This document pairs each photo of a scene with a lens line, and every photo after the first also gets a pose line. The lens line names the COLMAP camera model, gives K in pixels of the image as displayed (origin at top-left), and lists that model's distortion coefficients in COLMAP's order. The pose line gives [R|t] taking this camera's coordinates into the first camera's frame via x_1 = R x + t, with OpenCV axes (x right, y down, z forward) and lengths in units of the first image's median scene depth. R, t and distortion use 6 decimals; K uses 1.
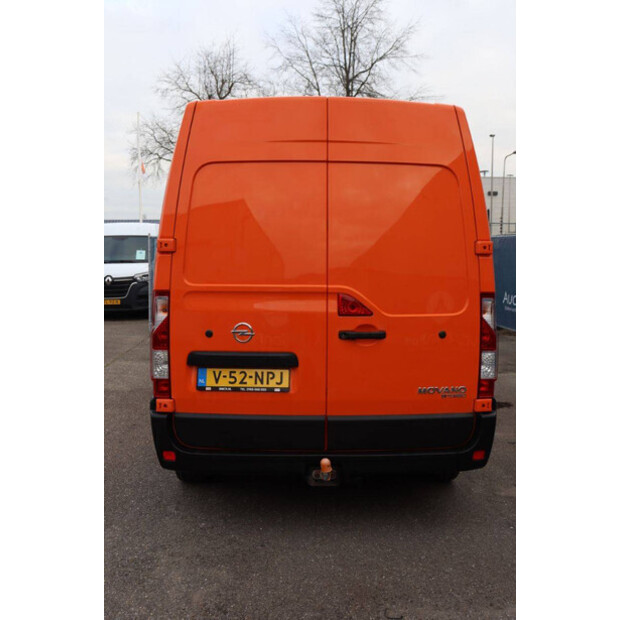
lens RADIAL K [[618.4, 0, 340.4], [0, 618.4, 310.2], [0, 0, 1]] dist [-0.073587, 0.030694]
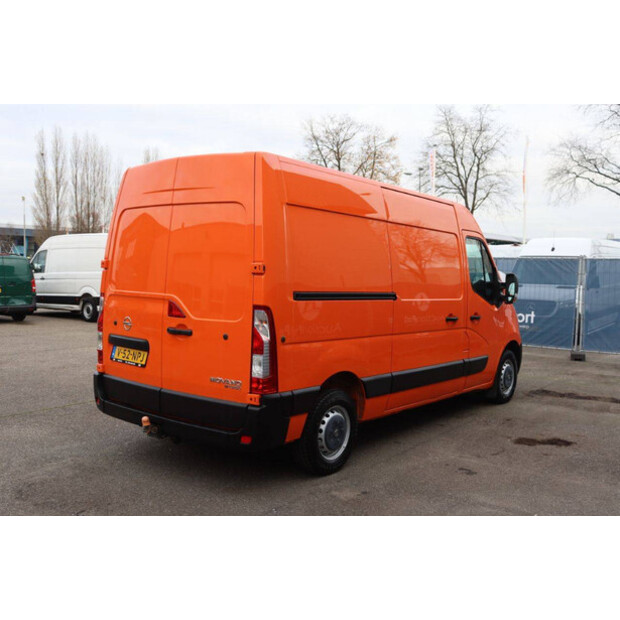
lens RADIAL K [[618.4, 0, 340.4], [0, 618.4, 310.2], [0, 0, 1]] dist [-0.073587, 0.030694]
pose [[0.783245, 0.054280, -0.619339, 1.132930], [-0.073447, 0.997284, -0.005481, -0.024944], [0.617359, 0.049782, 0.785105, 0.160197]]
